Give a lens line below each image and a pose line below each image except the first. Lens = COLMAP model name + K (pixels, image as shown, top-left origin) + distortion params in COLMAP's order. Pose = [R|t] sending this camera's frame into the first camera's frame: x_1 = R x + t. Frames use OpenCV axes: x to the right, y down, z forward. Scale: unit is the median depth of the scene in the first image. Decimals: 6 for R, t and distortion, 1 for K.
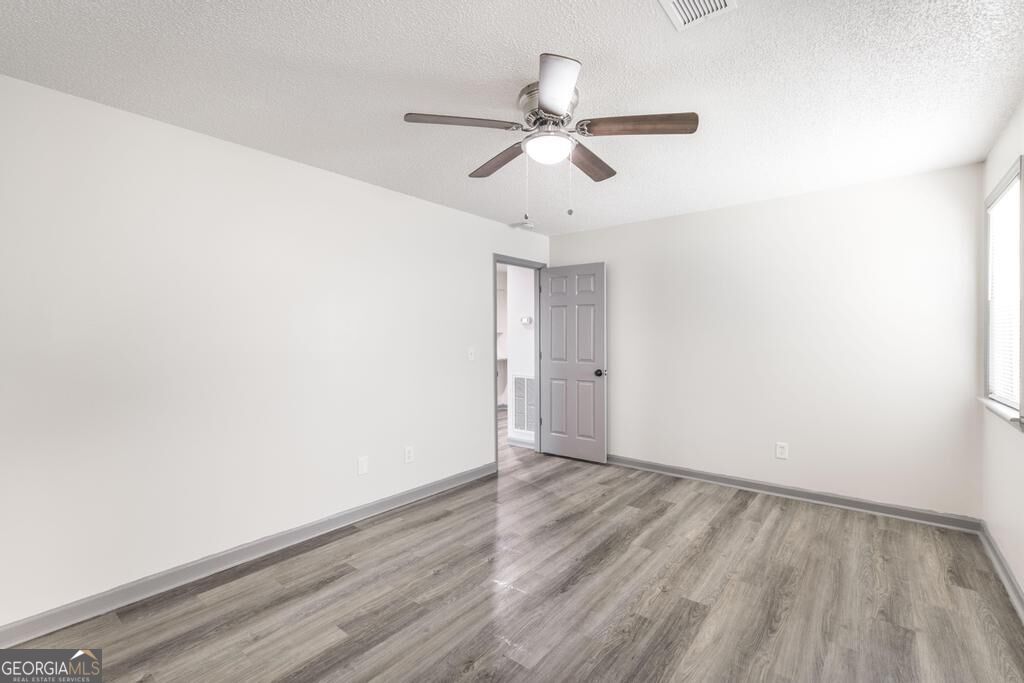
lens RADIAL K [[452.2, 0, 517.1], [0, 452.2, 340.3], [0, 0, 1]] dist [0.001865, -0.000170]
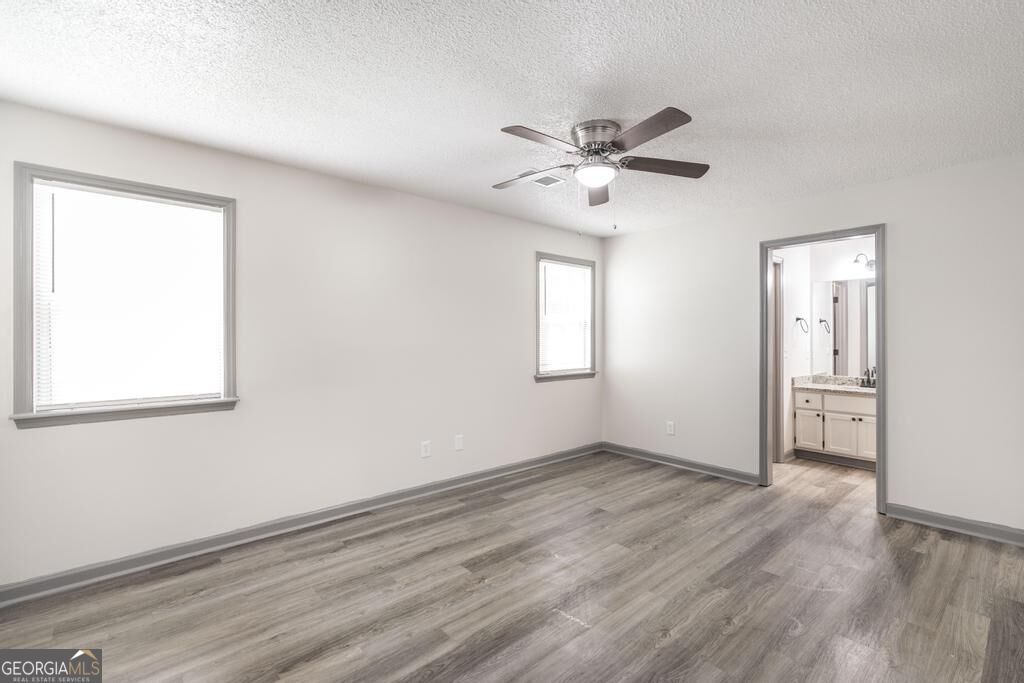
lens RADIAL K [[452.2, 0, 517.1], [0, 452.2, 340.3], [0, 0, 1]] dist [0.001865, -0.000170]
pose [[-0.980504, 0.004479, 0.196446, 0.039346], [0.006850, 0.999912, 0.011394, -0.010009], [-0.196377, 0.012517, -0.980449, 2.003793]]
